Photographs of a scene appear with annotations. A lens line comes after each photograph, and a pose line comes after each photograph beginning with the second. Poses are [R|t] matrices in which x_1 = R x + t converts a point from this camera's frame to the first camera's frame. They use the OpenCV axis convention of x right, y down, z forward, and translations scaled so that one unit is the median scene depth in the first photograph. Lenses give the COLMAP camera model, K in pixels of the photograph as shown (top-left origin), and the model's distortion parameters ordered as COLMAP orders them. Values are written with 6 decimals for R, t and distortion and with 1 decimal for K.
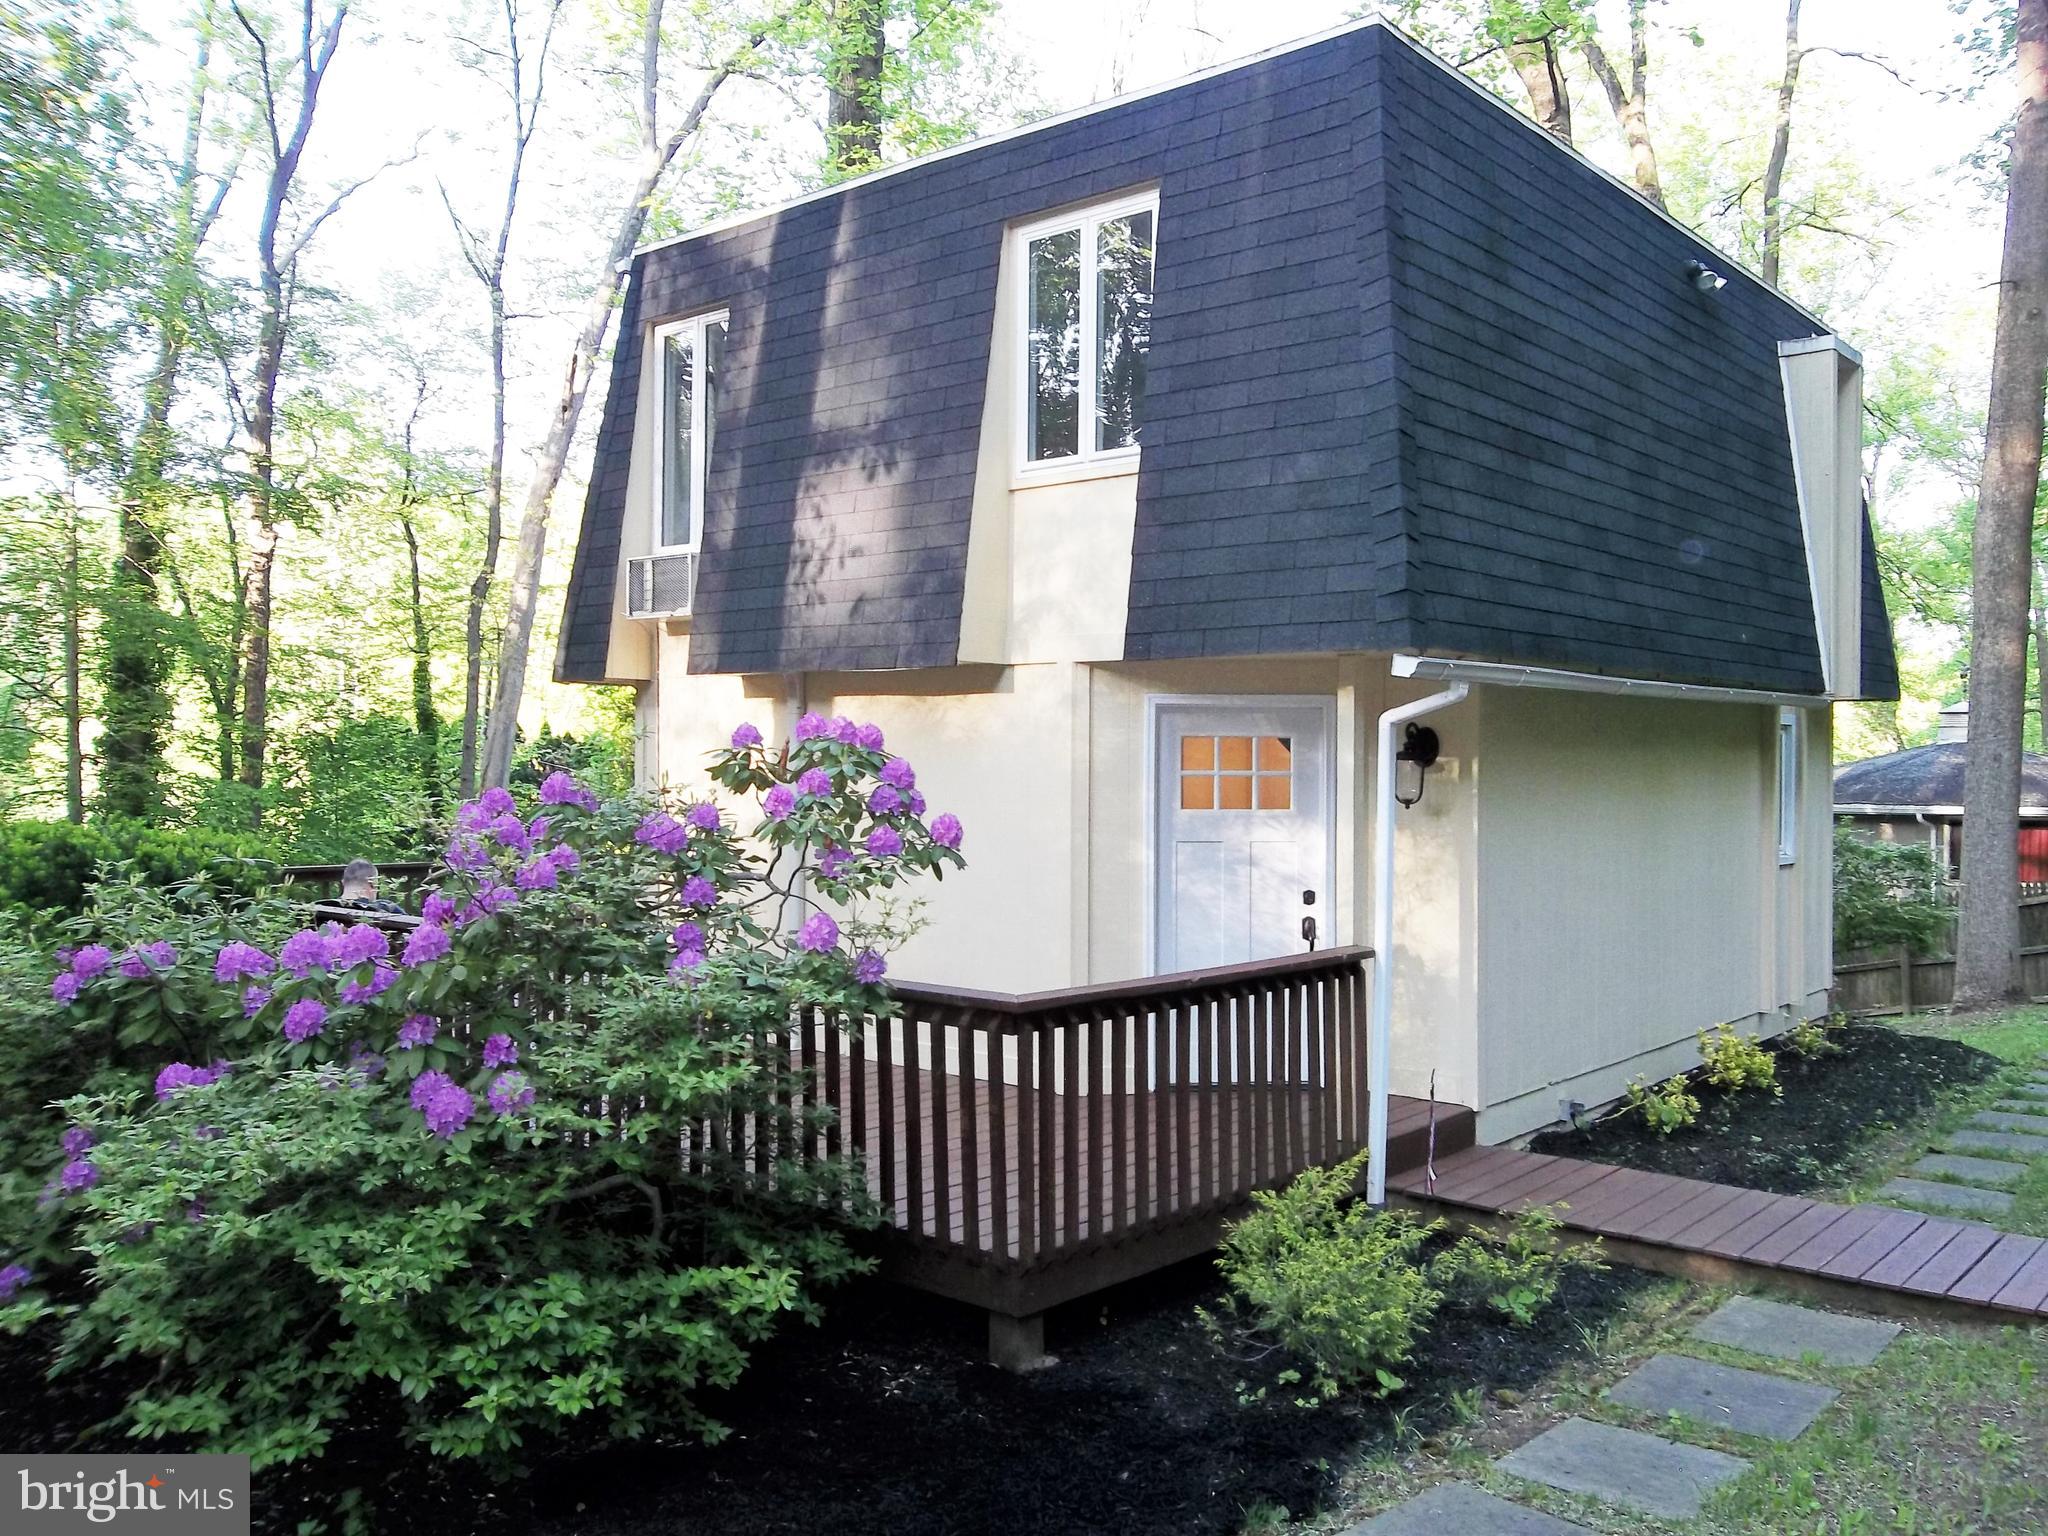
lens RADIAL K [[1713.2, 0, 1024.0], [0, 1713.2, 768.0], [0, 0, 1]] dist [0.008504, -0.002071]
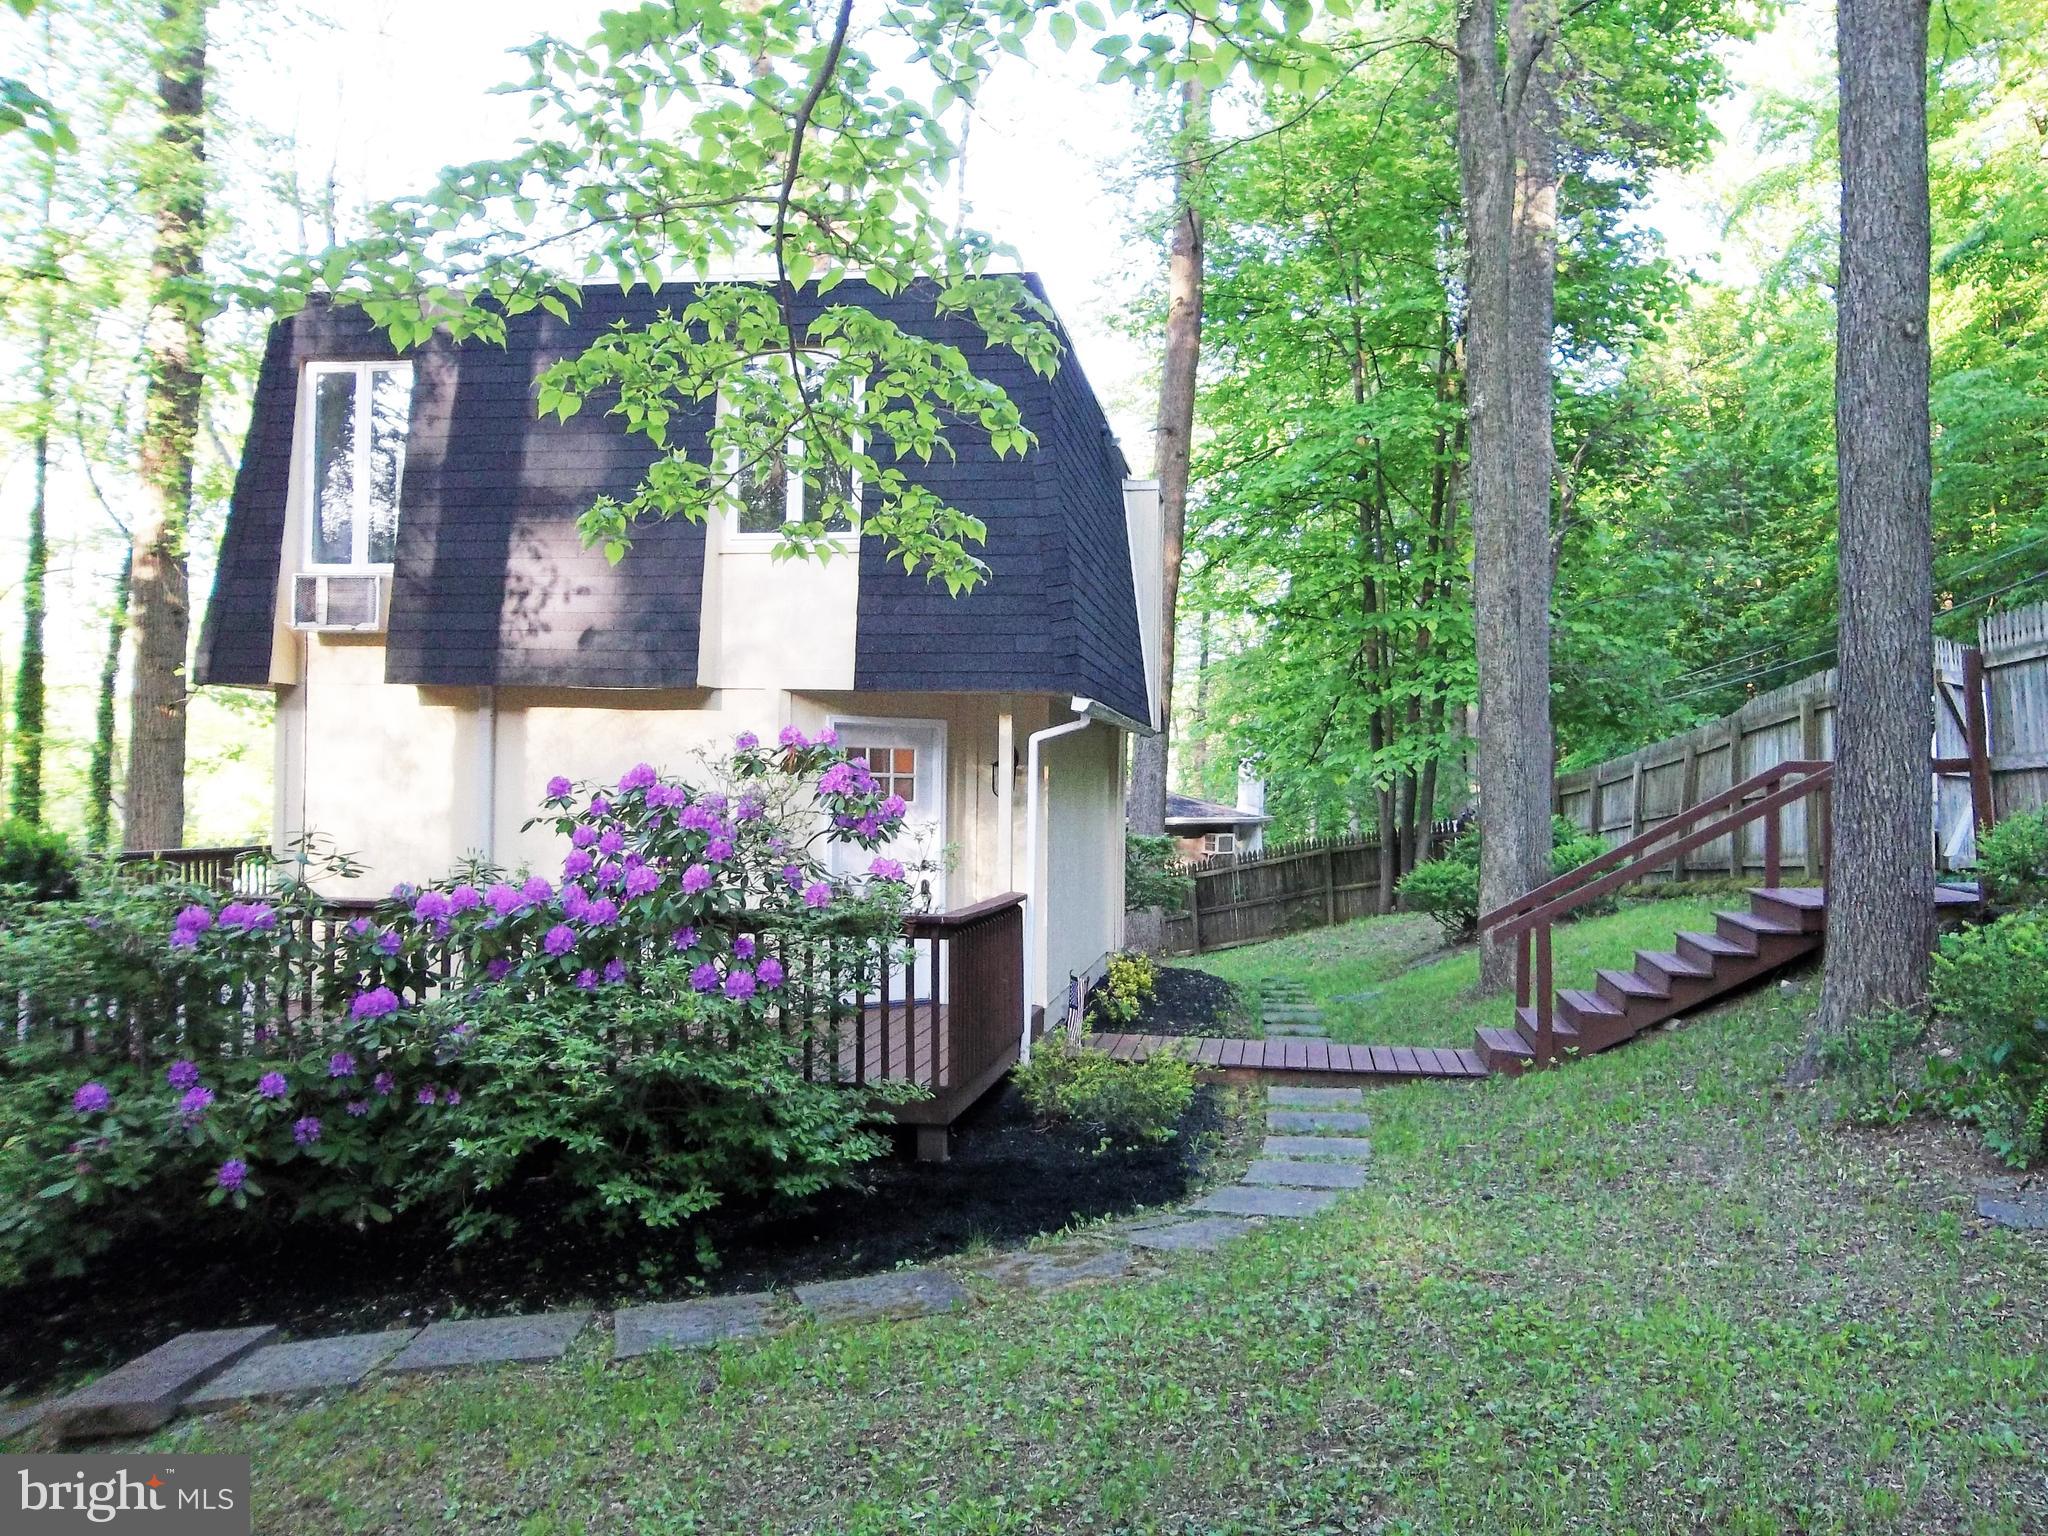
lens RADIAL K [[1713.2, 0, 1024.0], [0, 1713.2, 768.0], [0, 0, 1]] dist [0.008504, -0.002071]
pose [[0.855166, 0.015987, 0.518108, -0.486553], [-0.009998, 0.999847, -0.014349, 0.016014], [-0.518258, 0.007091, 0.855195, -0.226634]]
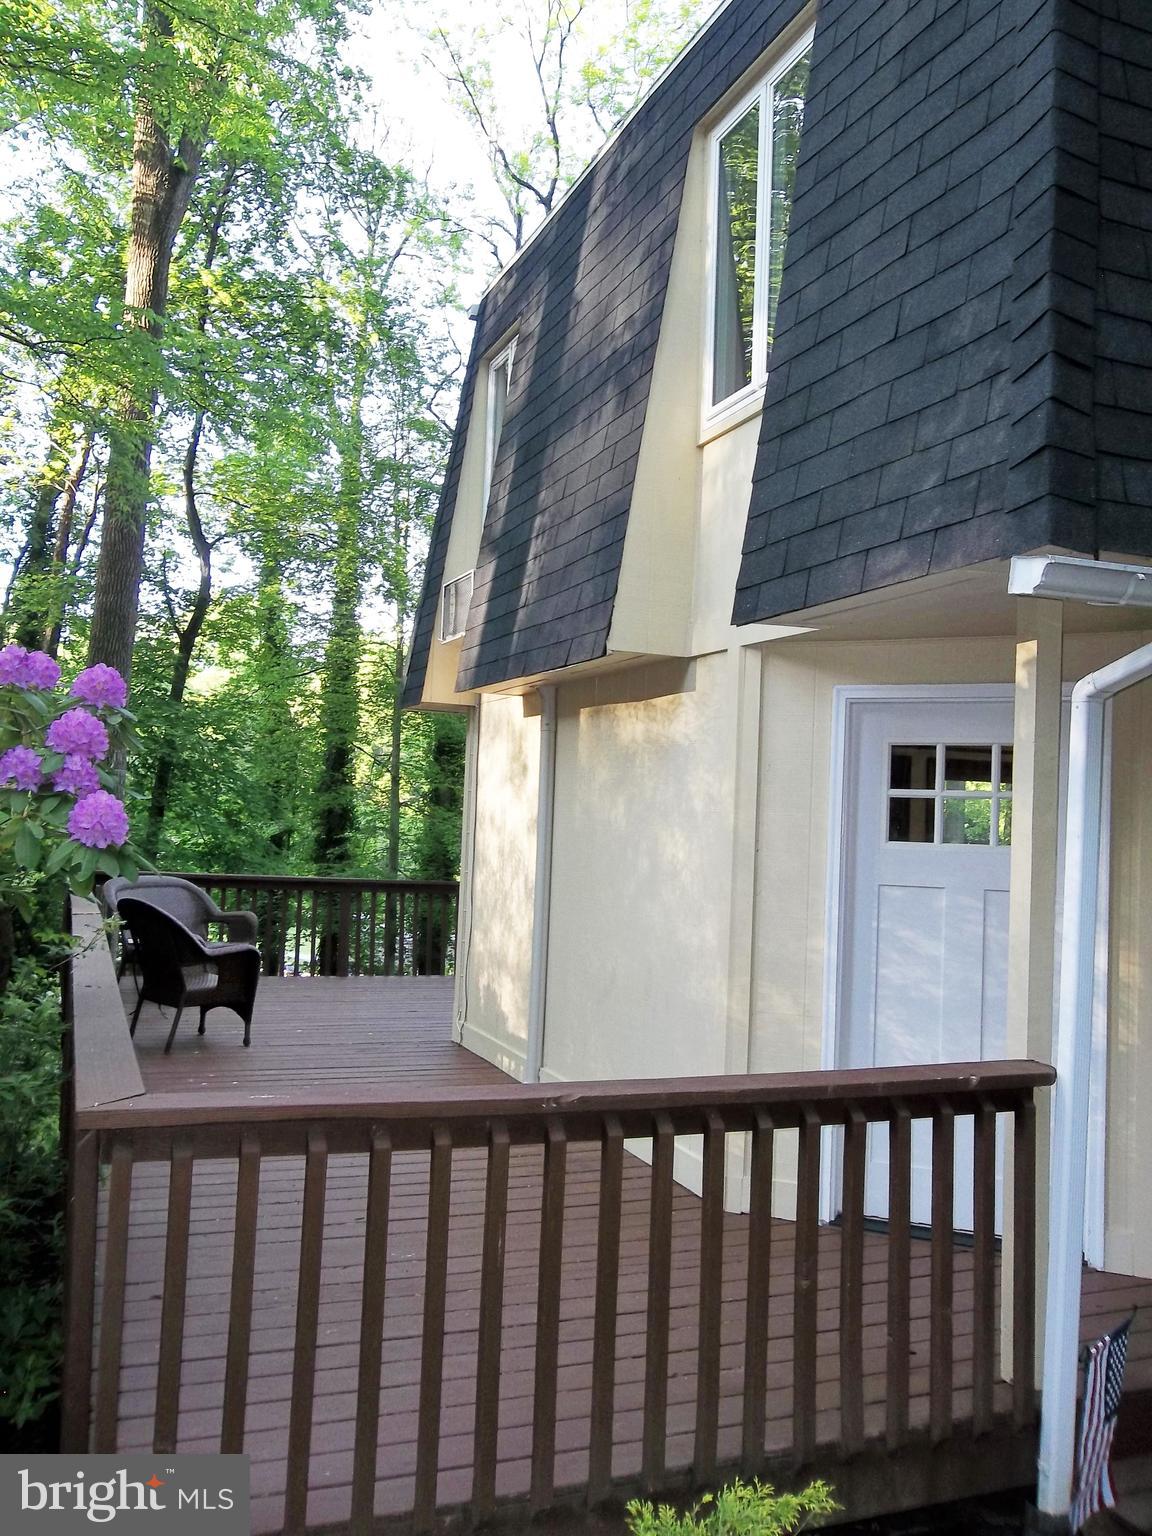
lens RADIAL K [[1243.5, 0, 575.3], [0, 1243.5, 722.3], [0, 0, 1]] dist [0.043074, 0.000556]
pose [[0.893521, 0.011929, -0.448862, 0.217140], [-0.057120, 0.994545, -0.087276, 0.027500], [0.445372, 0.103622, 0.889329, 0.451525]]
